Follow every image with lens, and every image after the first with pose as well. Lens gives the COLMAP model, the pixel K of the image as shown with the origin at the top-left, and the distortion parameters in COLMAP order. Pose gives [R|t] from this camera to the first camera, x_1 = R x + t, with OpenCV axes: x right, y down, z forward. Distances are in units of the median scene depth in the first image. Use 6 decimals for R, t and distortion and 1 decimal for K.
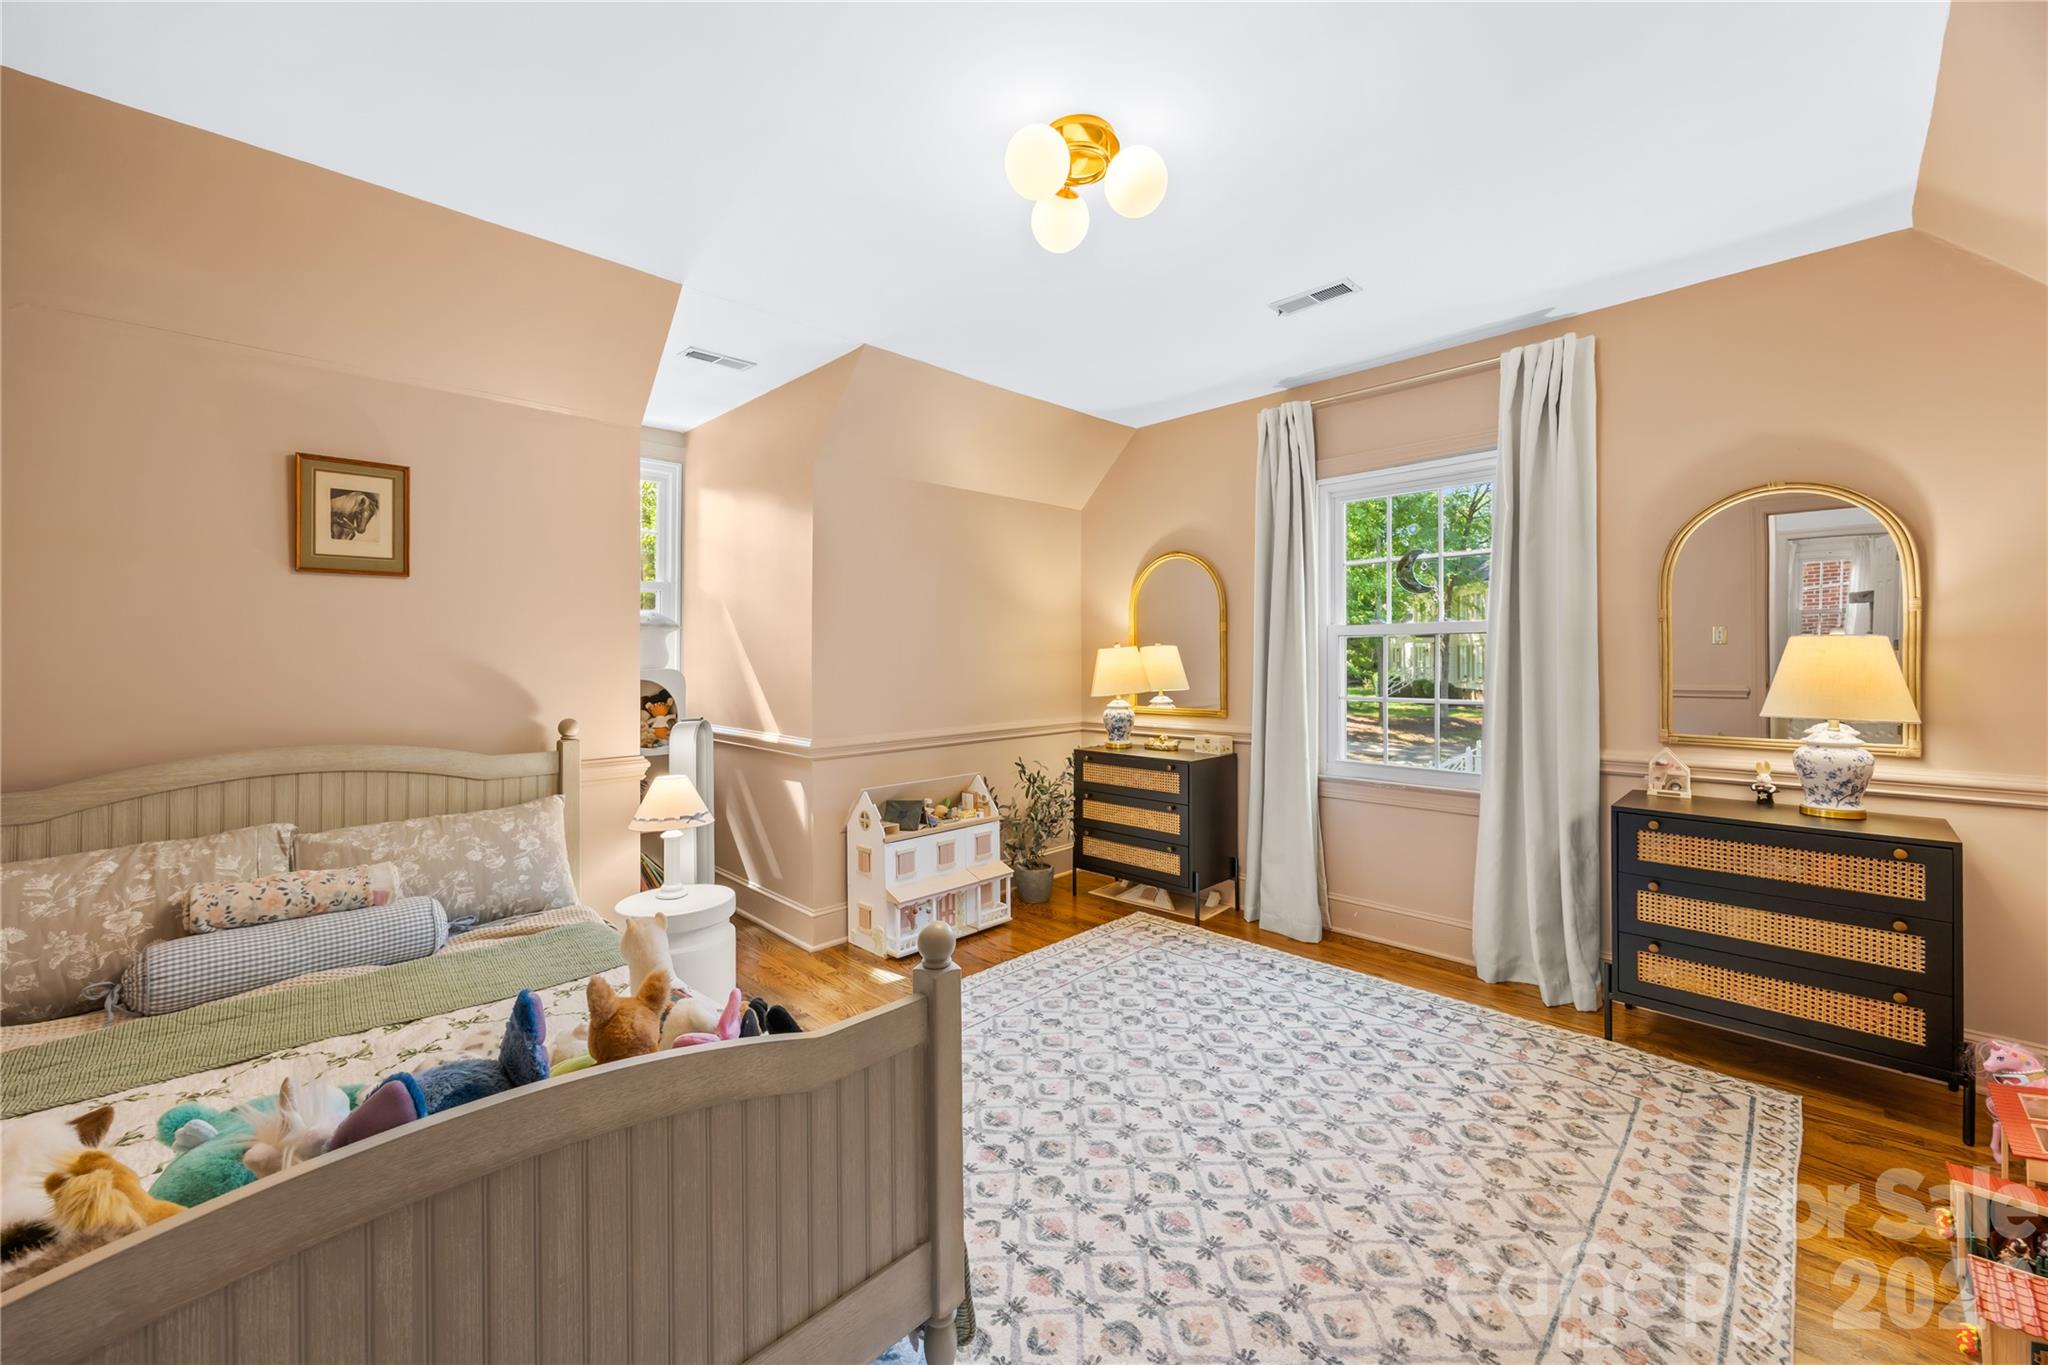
lens RADIAL K [[782.7, 0, 1027.2], [0, 782.7, 660.6], [0, 0, 1]] dist [-0.006985, 0.000301]
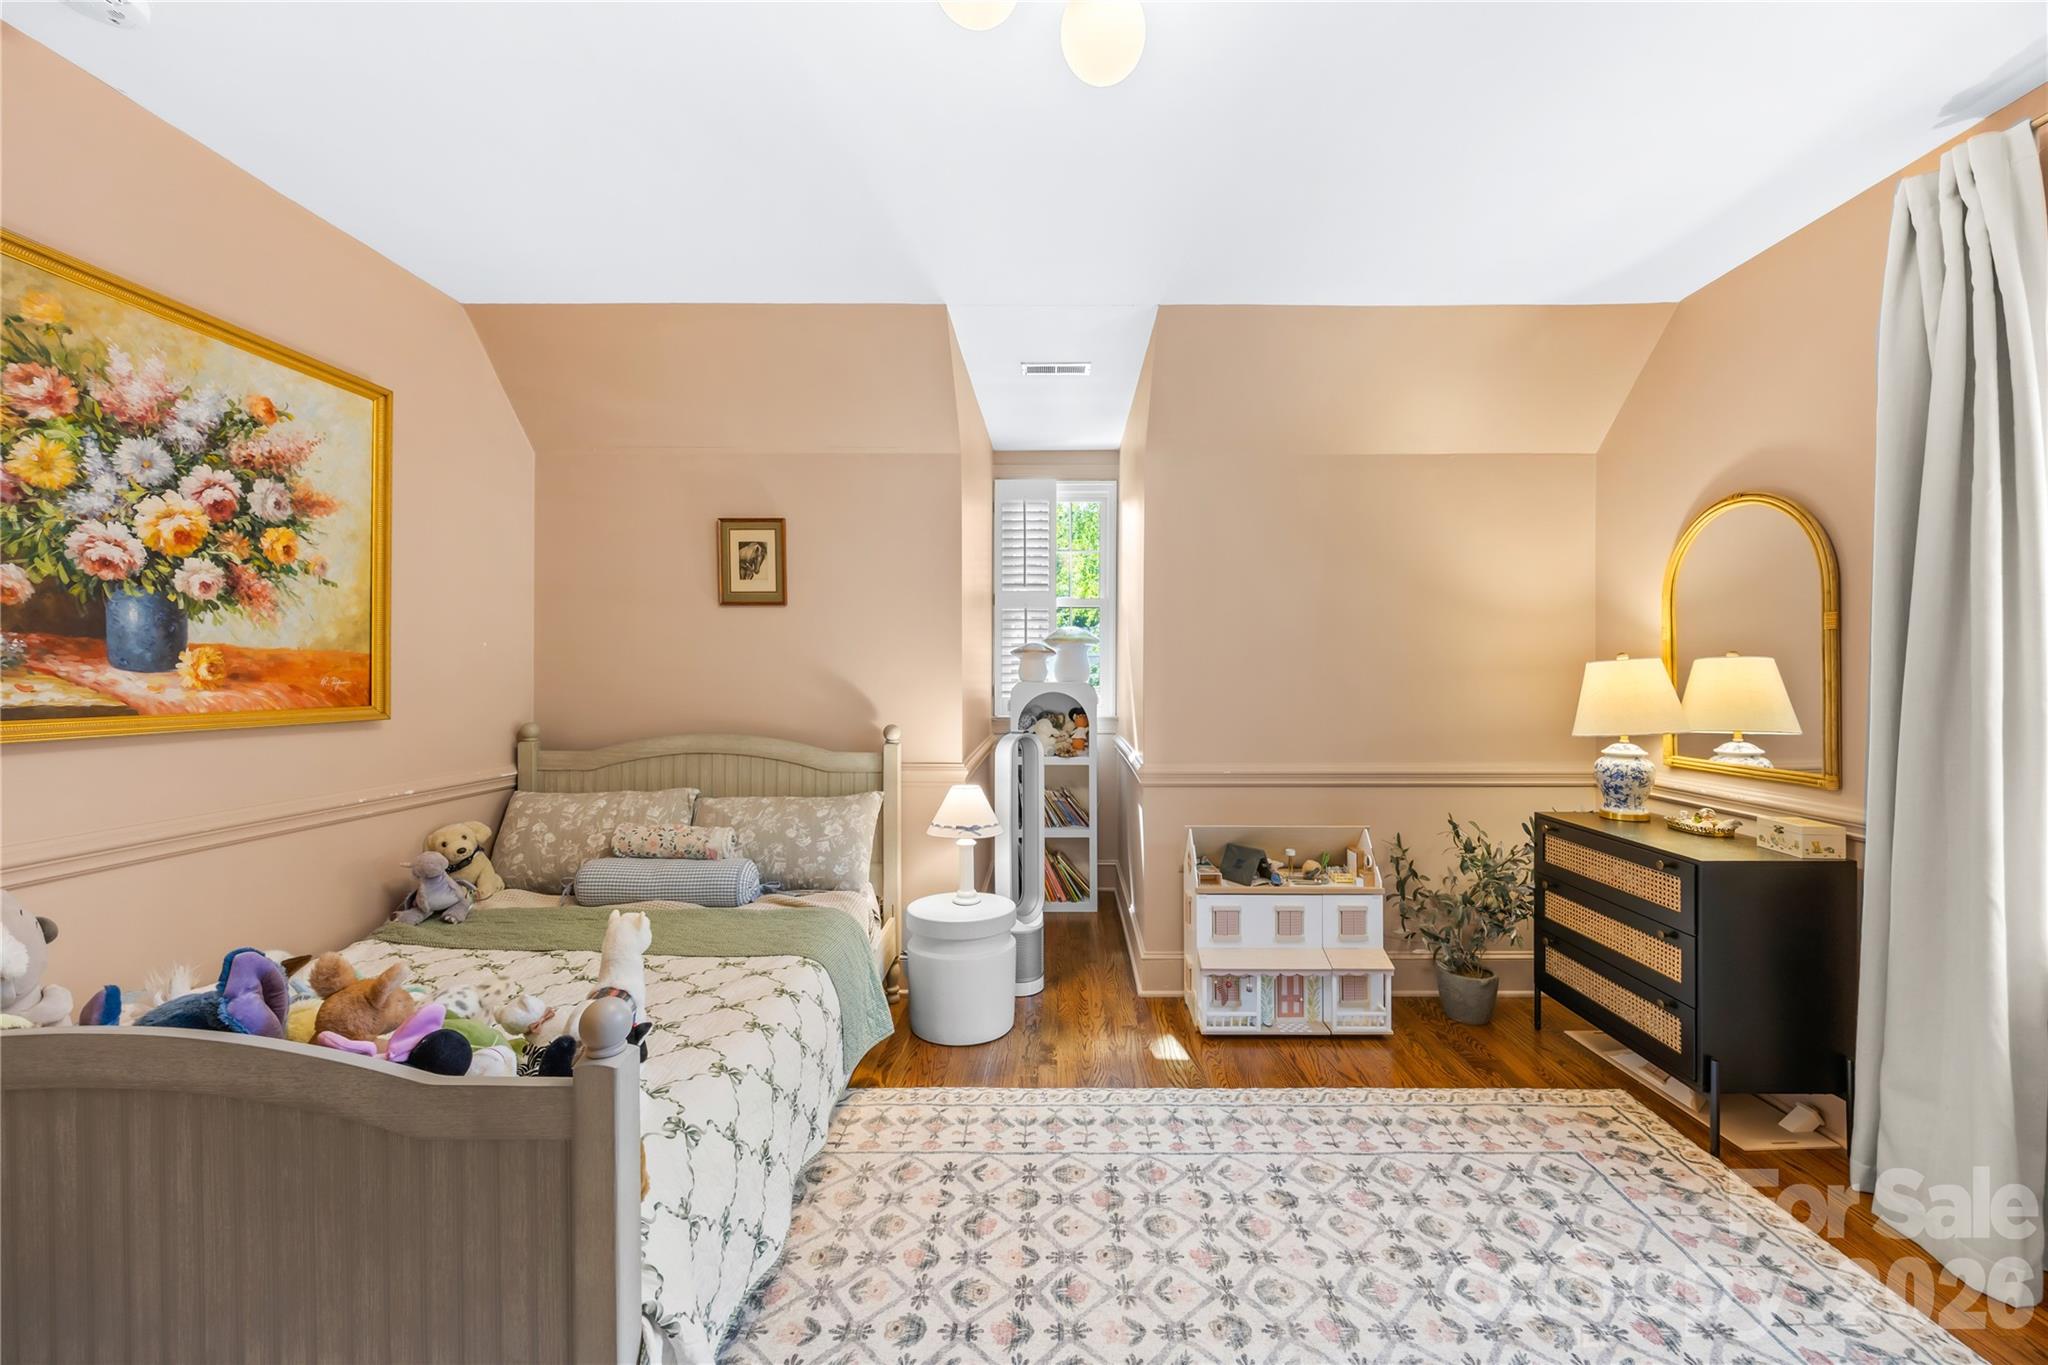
lens RADIAL K [[782.7, 0, 1030.6], [0, 782.7, 682.4], [0, 0, 1]] dist [-0.006985, 0.000301]
pose [[0.707423, 0.016183, -0.706605, 0.257655], [-0.011036, 0.999869, 0.011850, -0.001305], [0.706704, -0.000585, 0.707509, 0.254989]]
